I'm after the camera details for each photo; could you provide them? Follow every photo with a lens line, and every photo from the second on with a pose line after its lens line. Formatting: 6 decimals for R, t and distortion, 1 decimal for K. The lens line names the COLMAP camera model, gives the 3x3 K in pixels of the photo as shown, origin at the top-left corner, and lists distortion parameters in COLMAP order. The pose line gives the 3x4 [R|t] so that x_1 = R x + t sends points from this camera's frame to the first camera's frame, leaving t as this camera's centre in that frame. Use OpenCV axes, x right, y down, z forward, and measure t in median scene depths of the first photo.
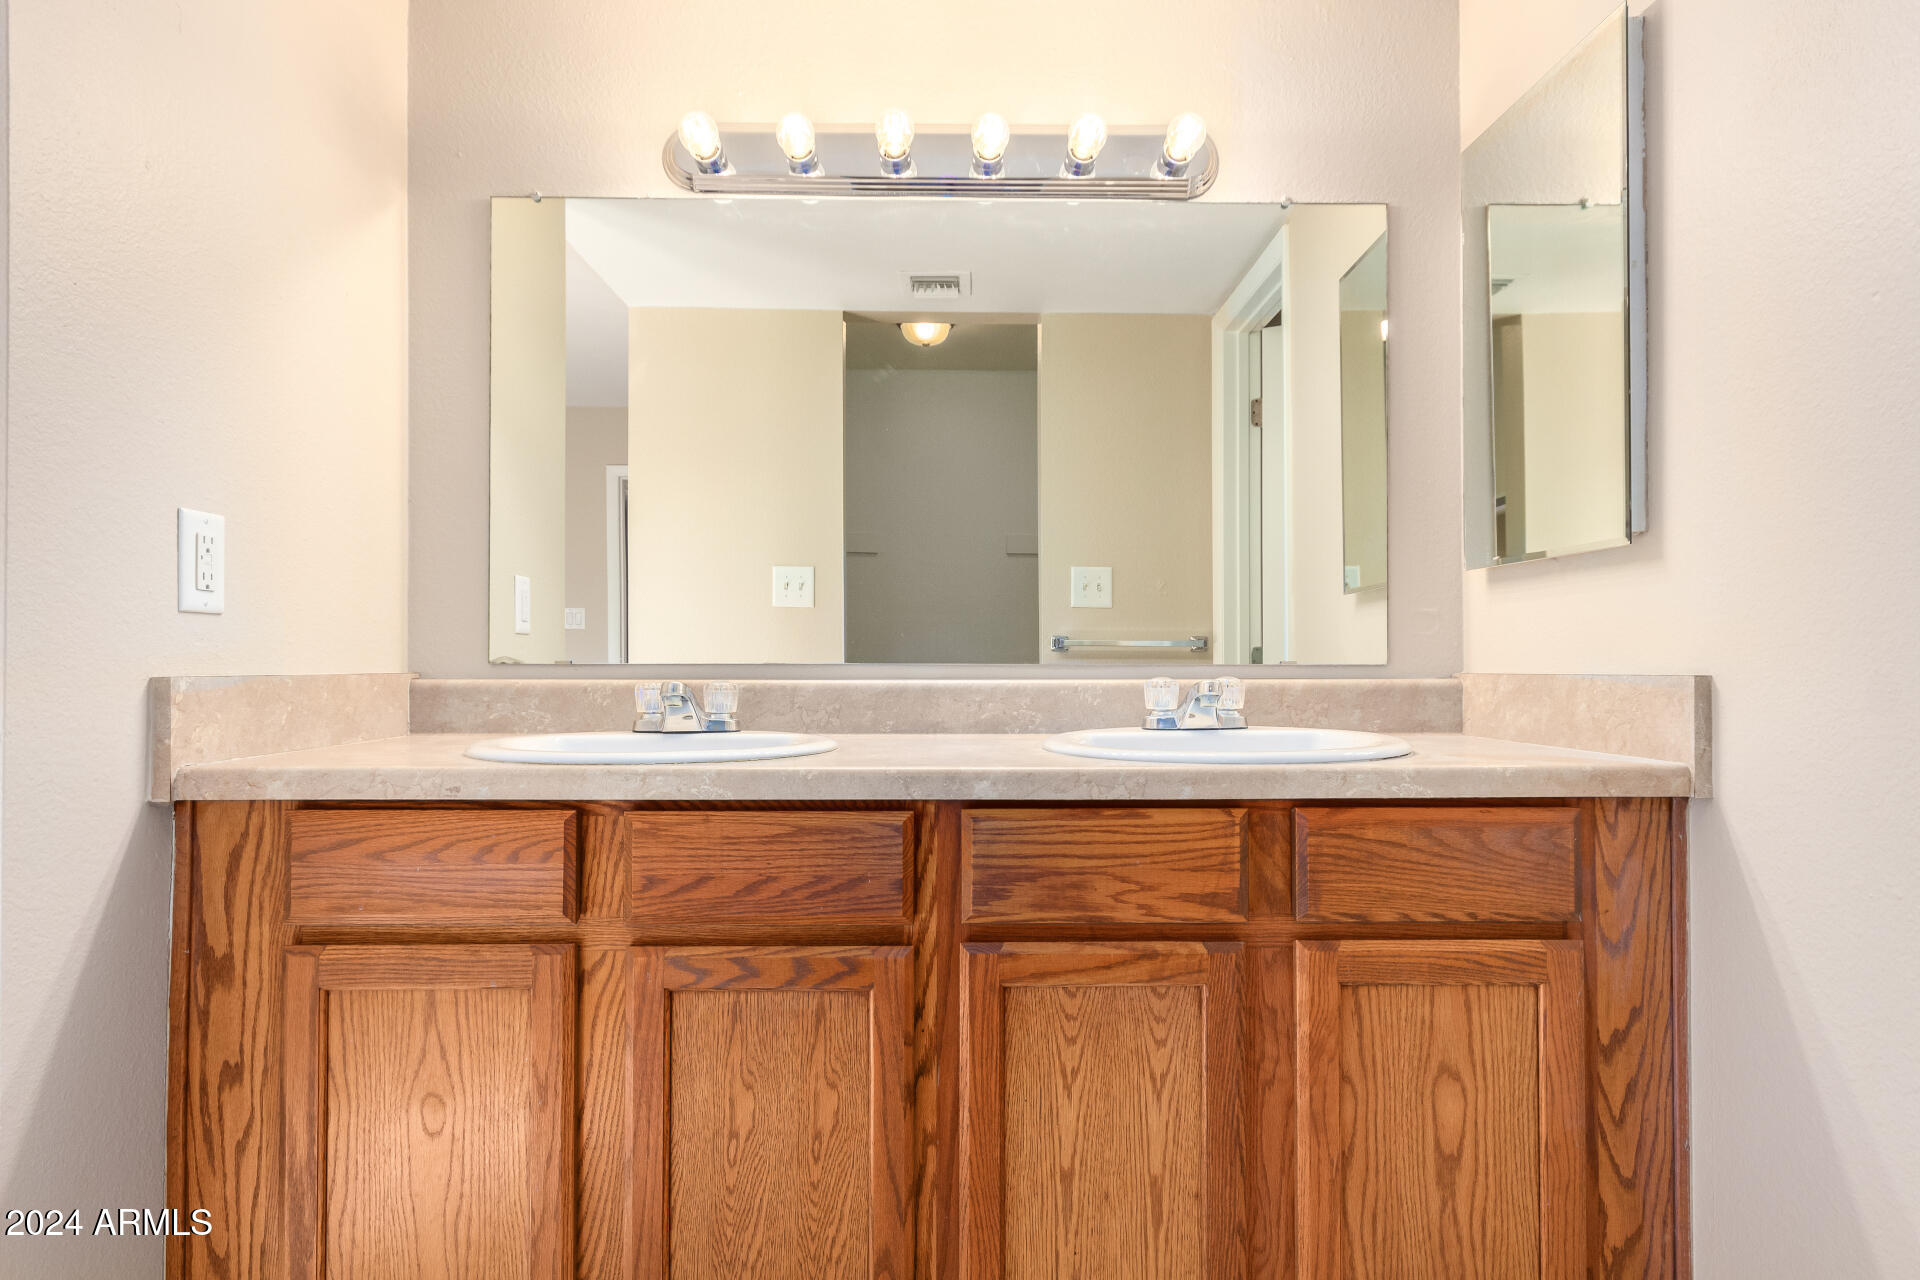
lens RADIAL K [[1071.8, 0, 960.0], [0, 1071.8, 640.0], [0, 0, 1]] dist [-0.004247, -0.000736]
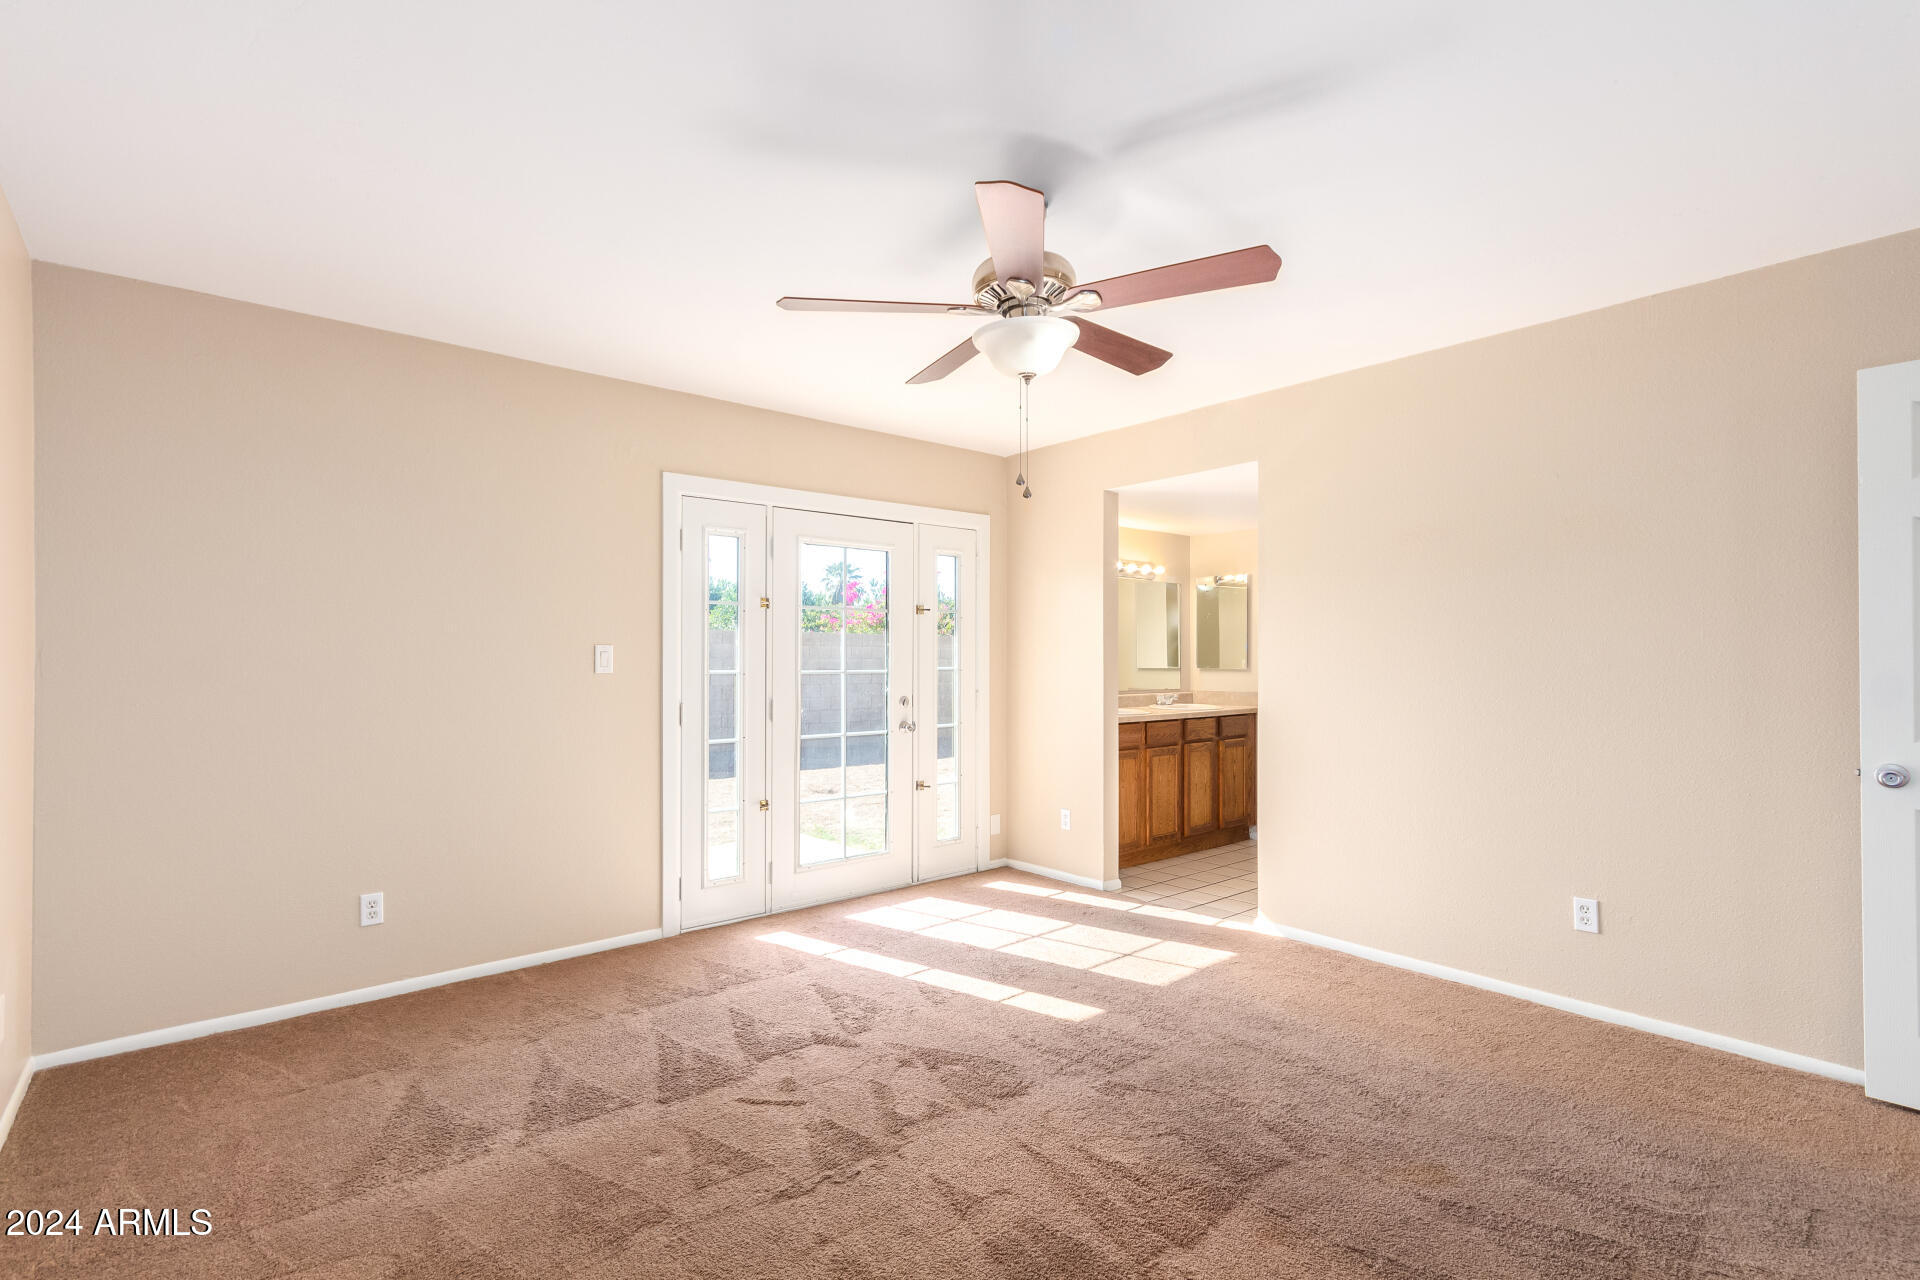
lens RADIAL K [[901.1, 0, 959.2], [0, 901.1, 652.6], [0, 0, 1]] dist [0.001631, -0.000980]
pose [[0.768711, 0.002786, 0.639590, -3.323437], [-0.018922, 0.999652, 0.018387, -0.216687], [-0.639316, -0.026237, 0.768496, -1.558532]]
